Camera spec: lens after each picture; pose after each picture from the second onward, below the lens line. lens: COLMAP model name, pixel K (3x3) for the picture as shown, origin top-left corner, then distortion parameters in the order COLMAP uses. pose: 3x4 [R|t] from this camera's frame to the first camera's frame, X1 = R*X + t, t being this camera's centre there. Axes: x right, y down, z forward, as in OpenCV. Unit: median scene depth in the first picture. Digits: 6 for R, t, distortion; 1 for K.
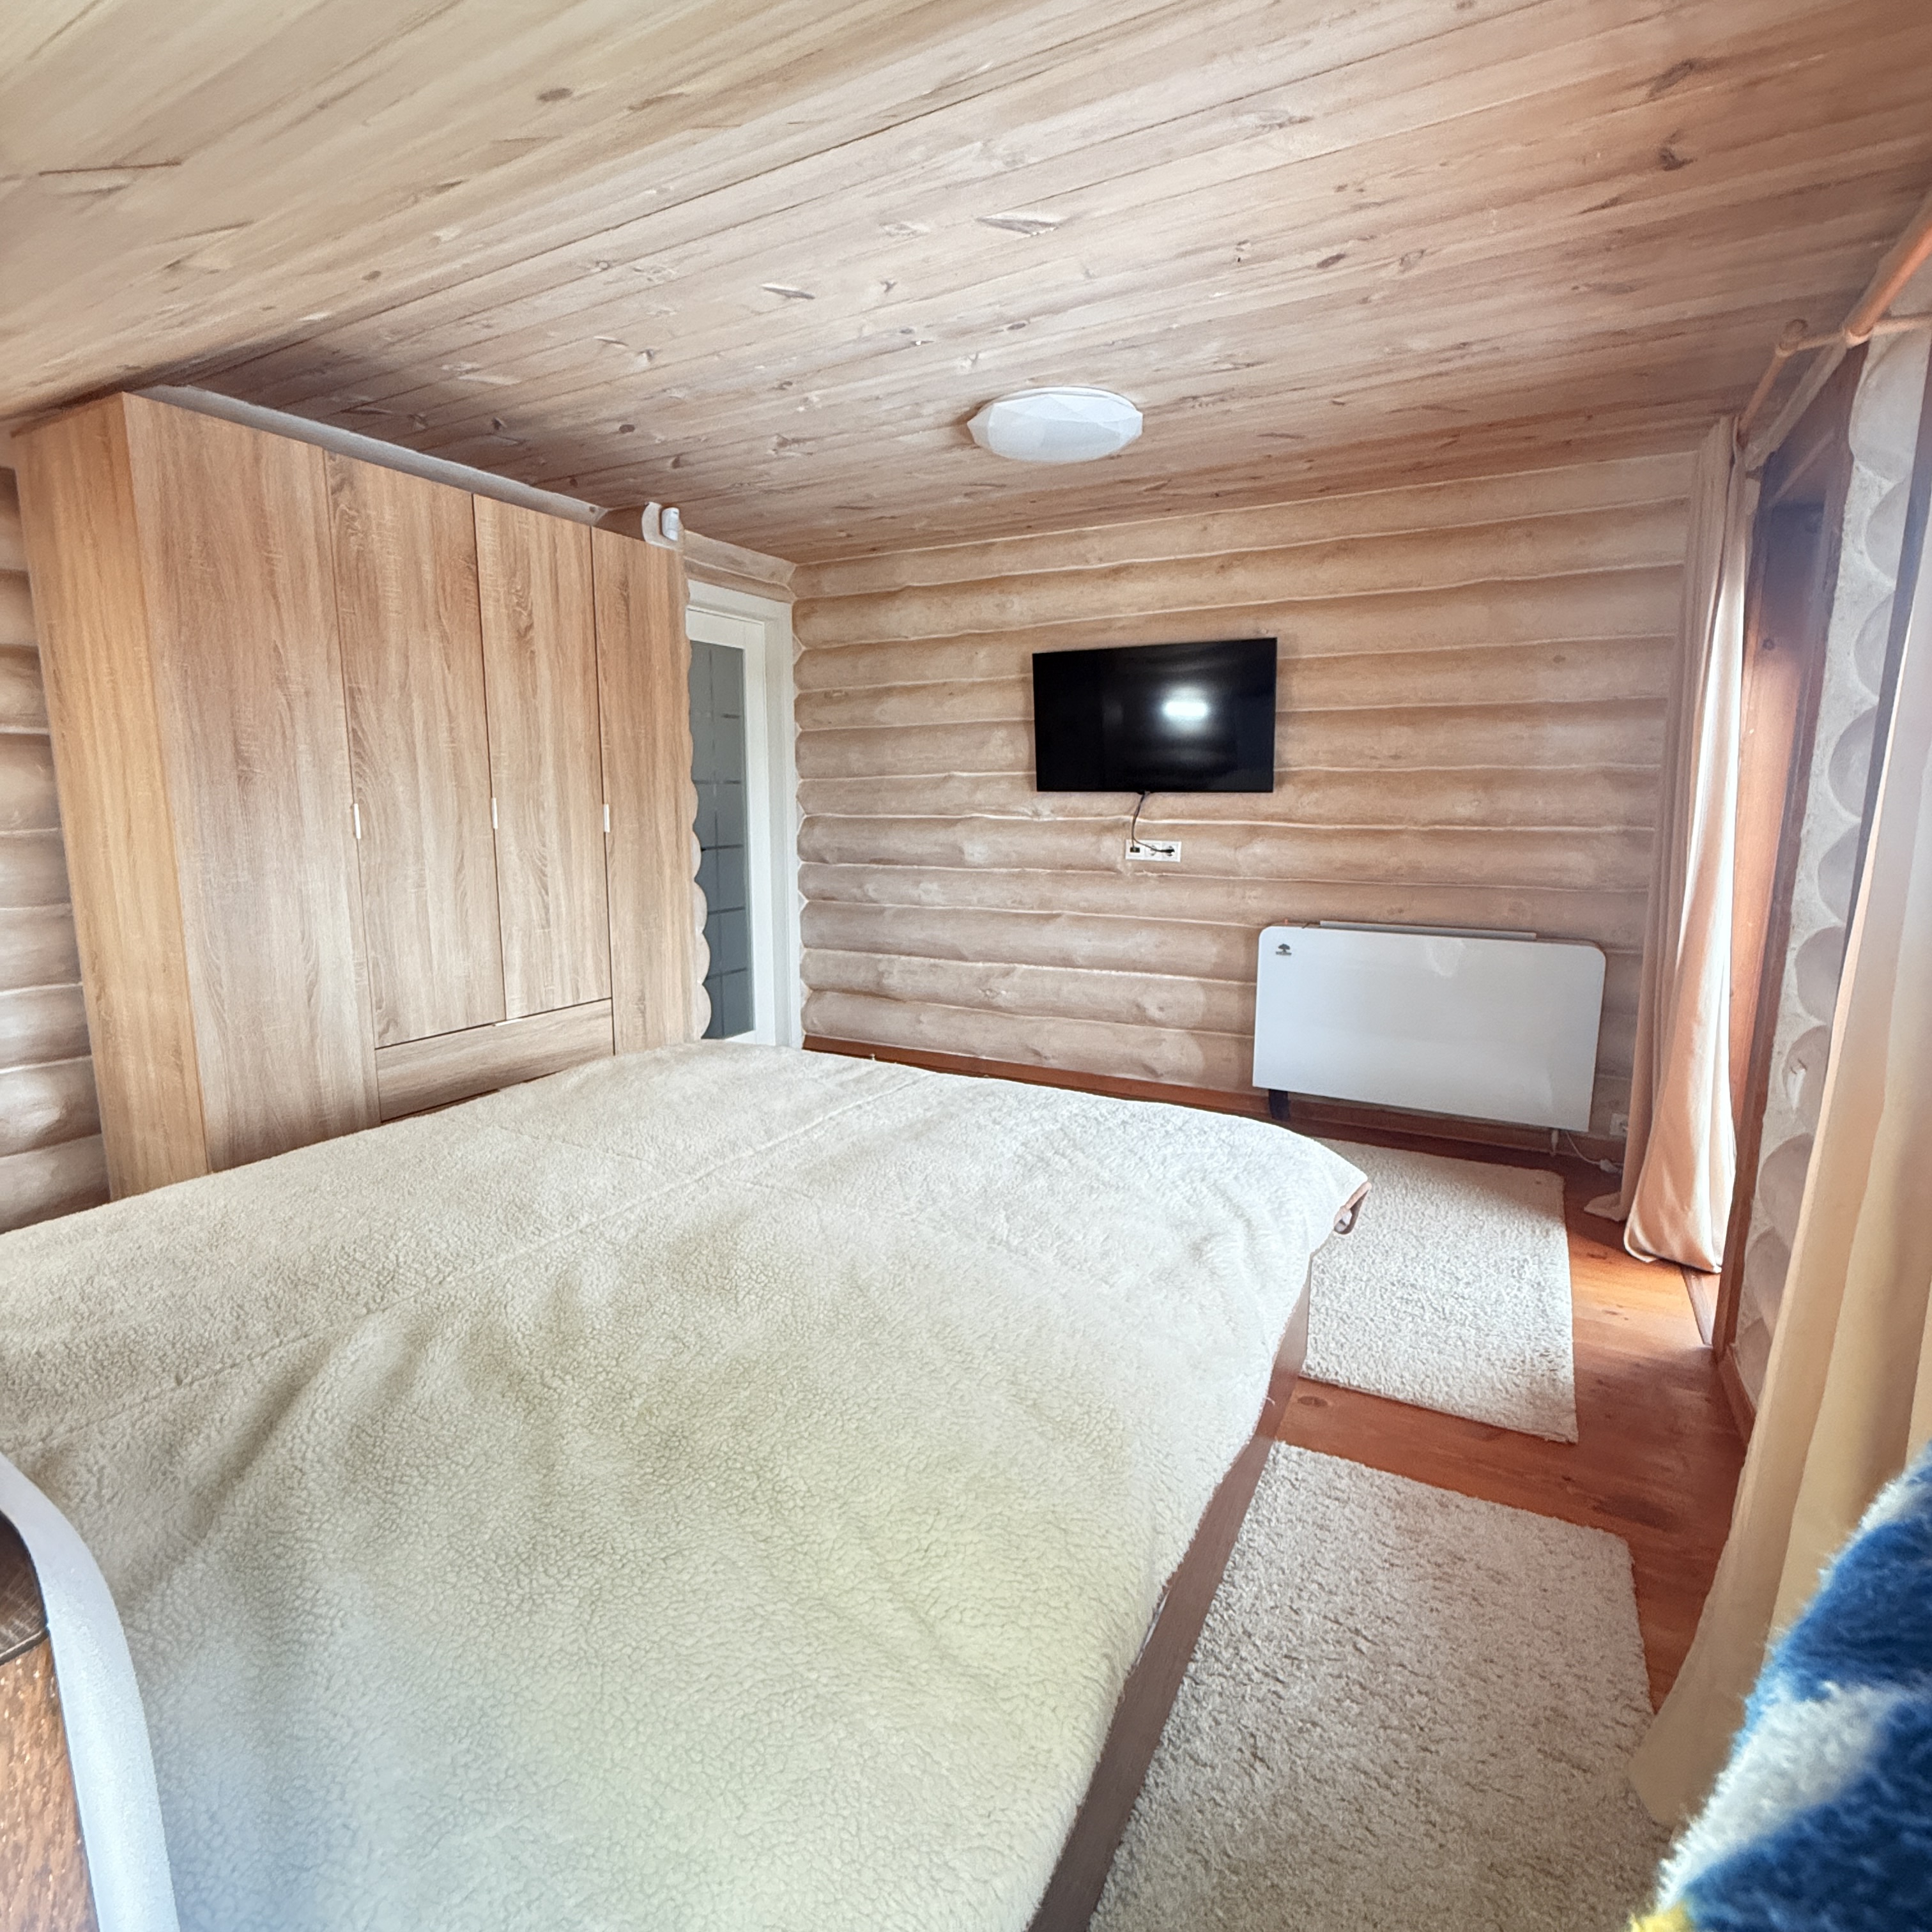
lens RADIAL K [[1018.7, 0, 963.9], [0, 1018.7, 962.0], [0, 0, 1]] dist [-0.002085, -0.002199]
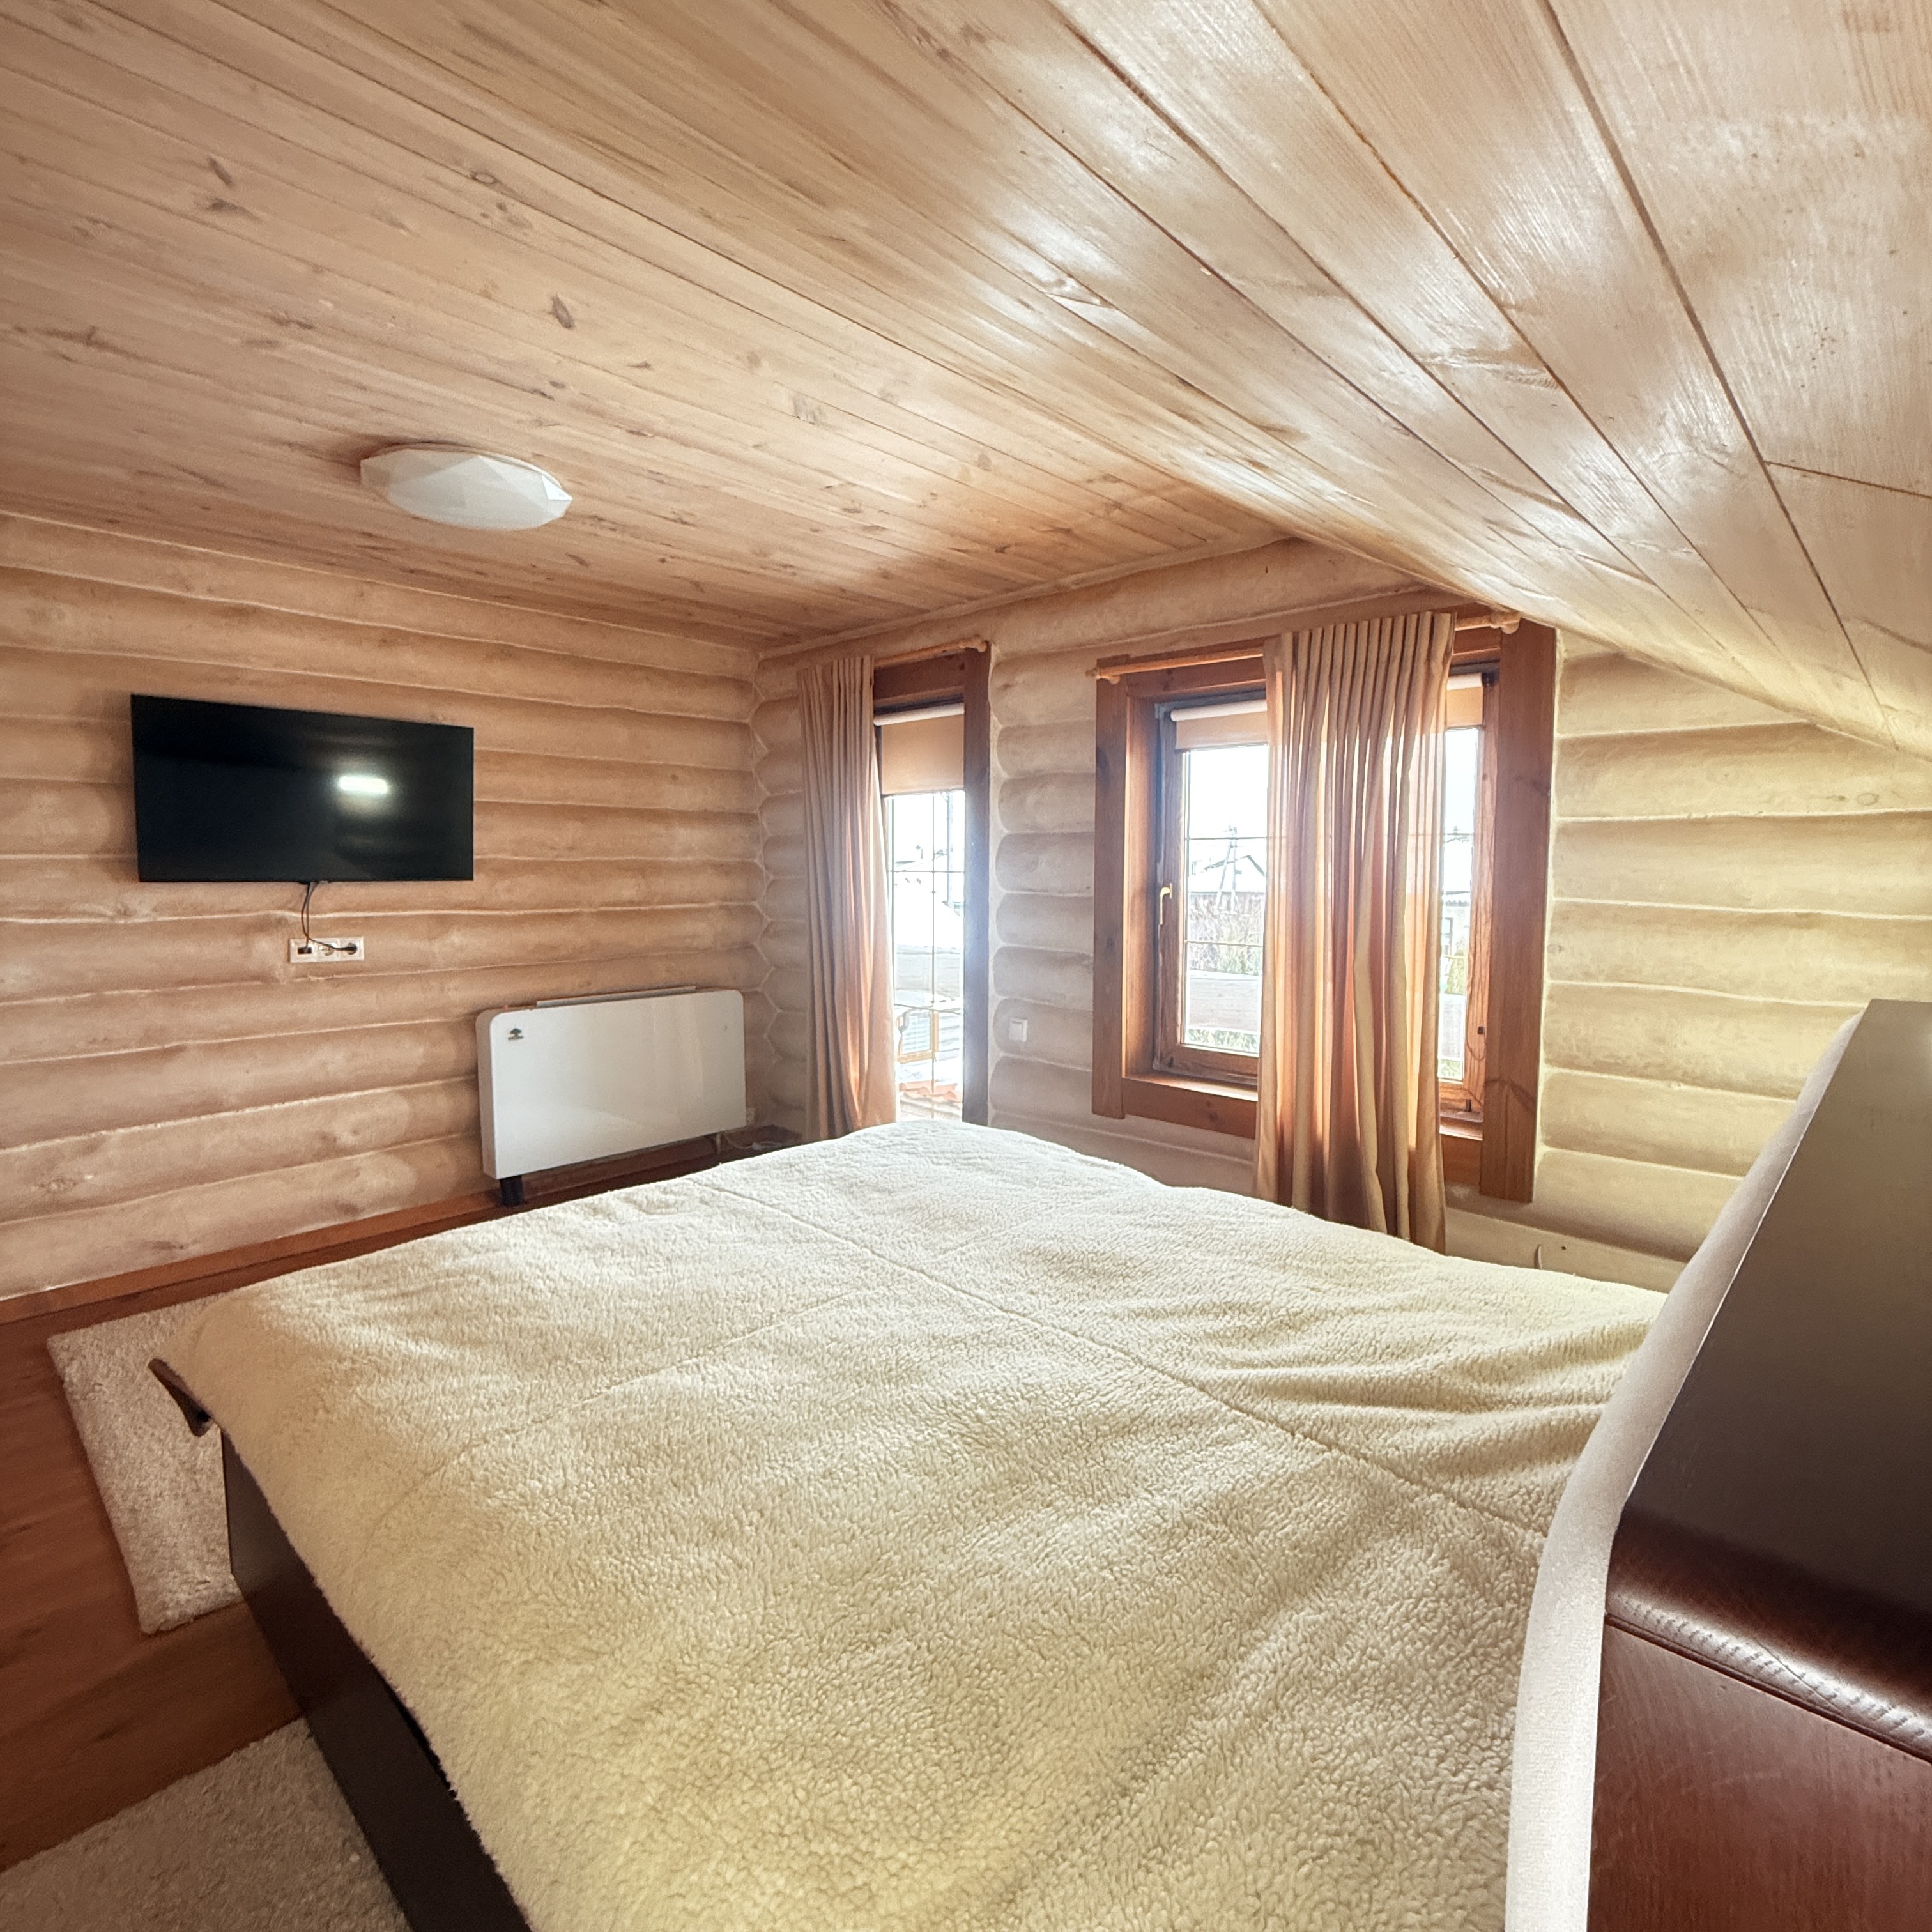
lens RADIAL K [[1018.7, 0, 967.2], [0, 1018.7, 965.2], [0, 0, 1]] dist [-0.002085, -0.002199]
pose [[0.254675, -0.090251, 0.962806, -0.531408], [0.162841, 0.985420, 0.049297, -0.055626], [-0.953217, 0.144230, 0.265659, 0.289618]]
